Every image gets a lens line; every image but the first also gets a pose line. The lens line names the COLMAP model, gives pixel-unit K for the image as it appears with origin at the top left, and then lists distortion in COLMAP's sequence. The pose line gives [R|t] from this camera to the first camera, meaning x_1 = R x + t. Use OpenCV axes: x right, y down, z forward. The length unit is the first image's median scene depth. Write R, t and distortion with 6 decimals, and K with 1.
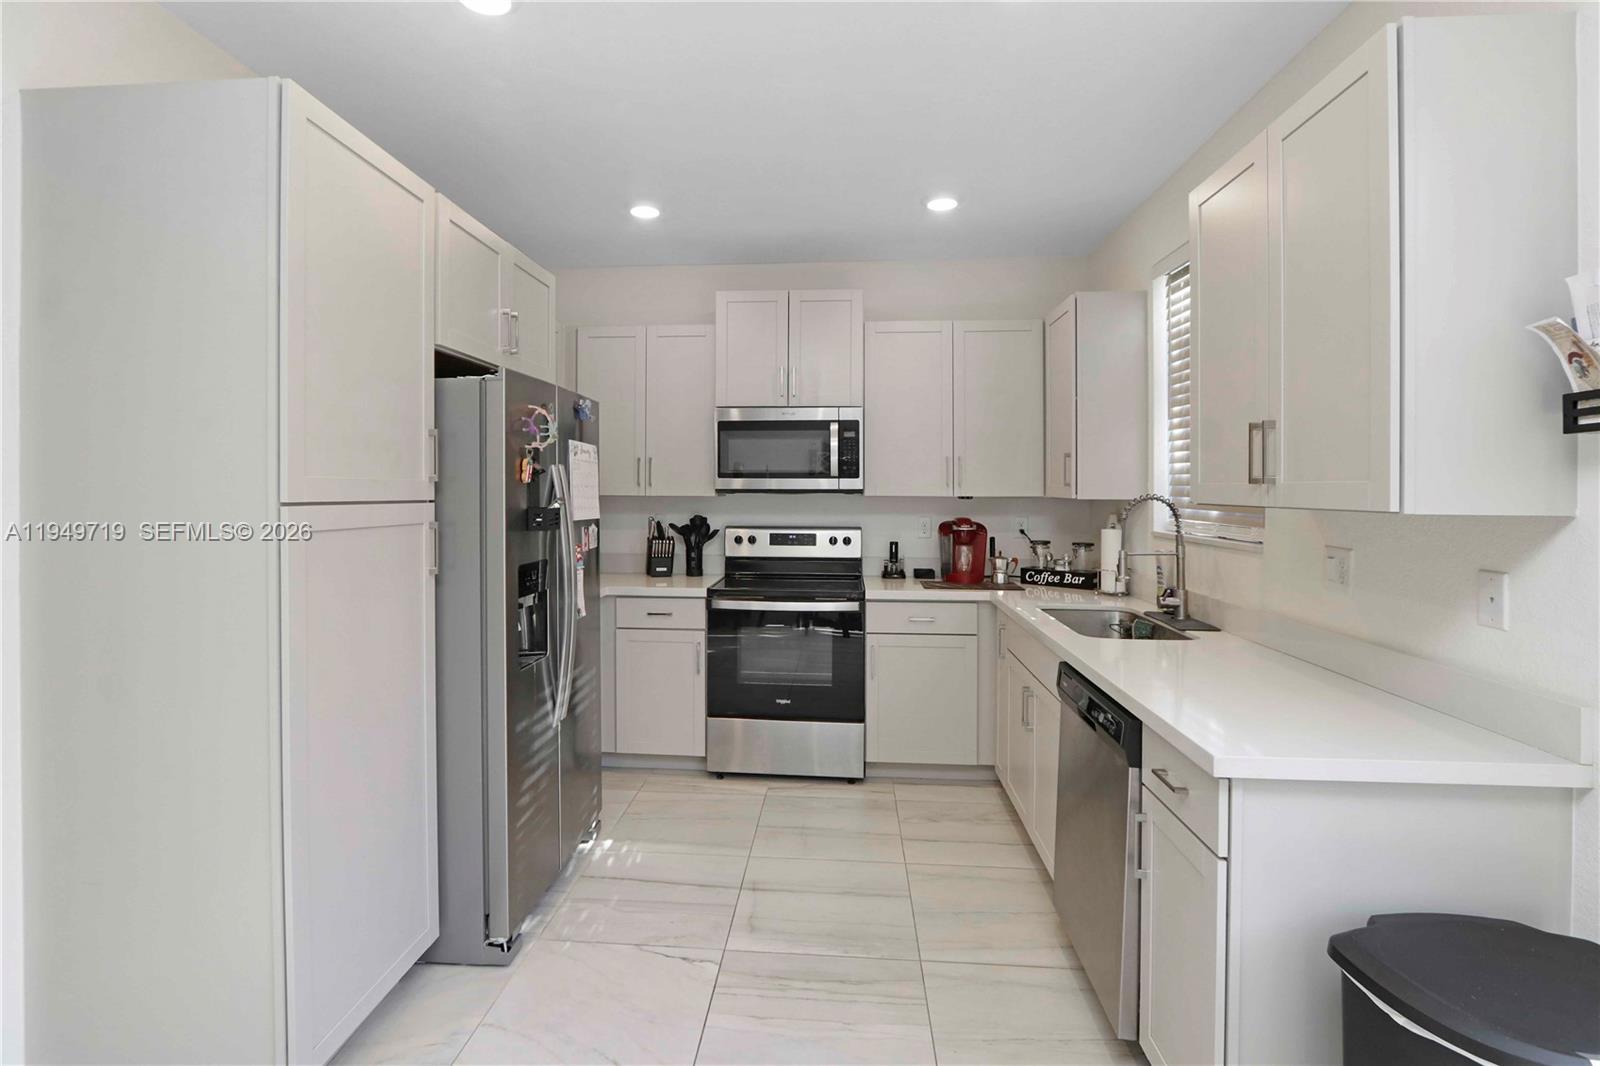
lens RADIAL K [[765.4, 0, 776.3], [0, 765.4, 493.1], [0, 0, 1]] dist [-0.000888, -0.000188]
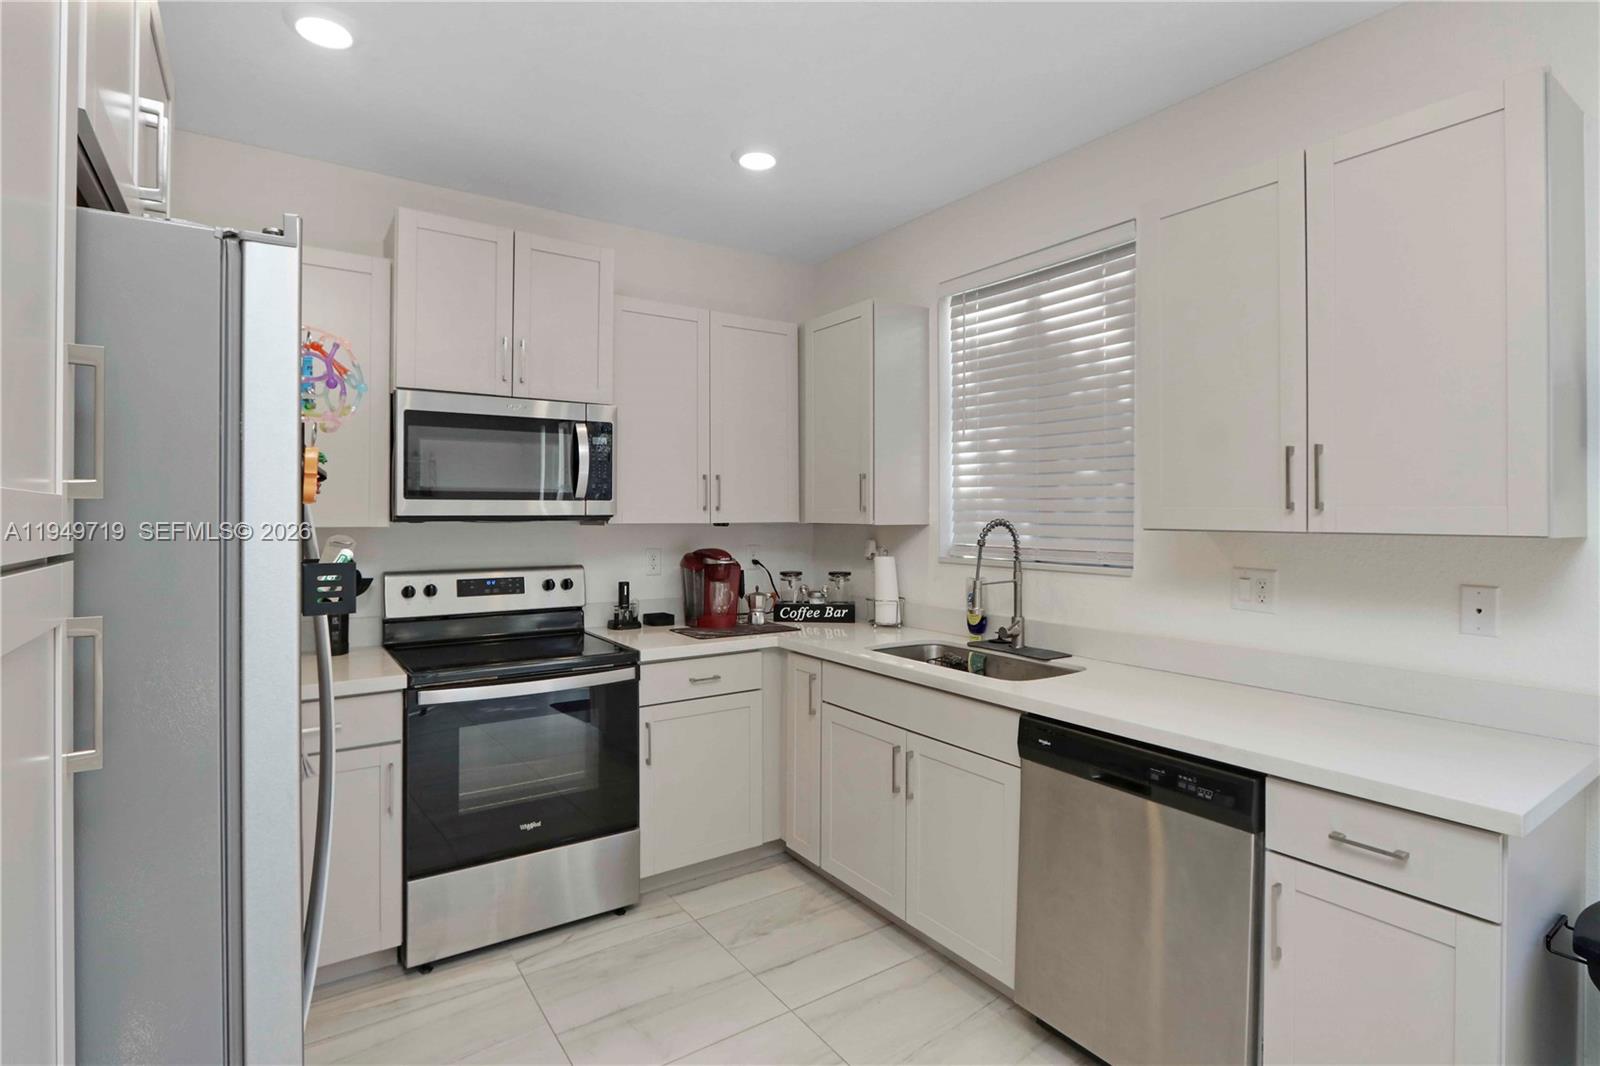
lens RADIAL K [[778.9, 0, 769.4], [0, 778.9, 509.6], [0, 0, 1]] dist [-0.003244, -0.000522]
pose [[0.782956, 0.001009, 0.622077, -0.245723], [0.005738, 0.999944, -0.008844, -0.002753], [-0.622051, 0.010494, 0.782906, 0.307024]]
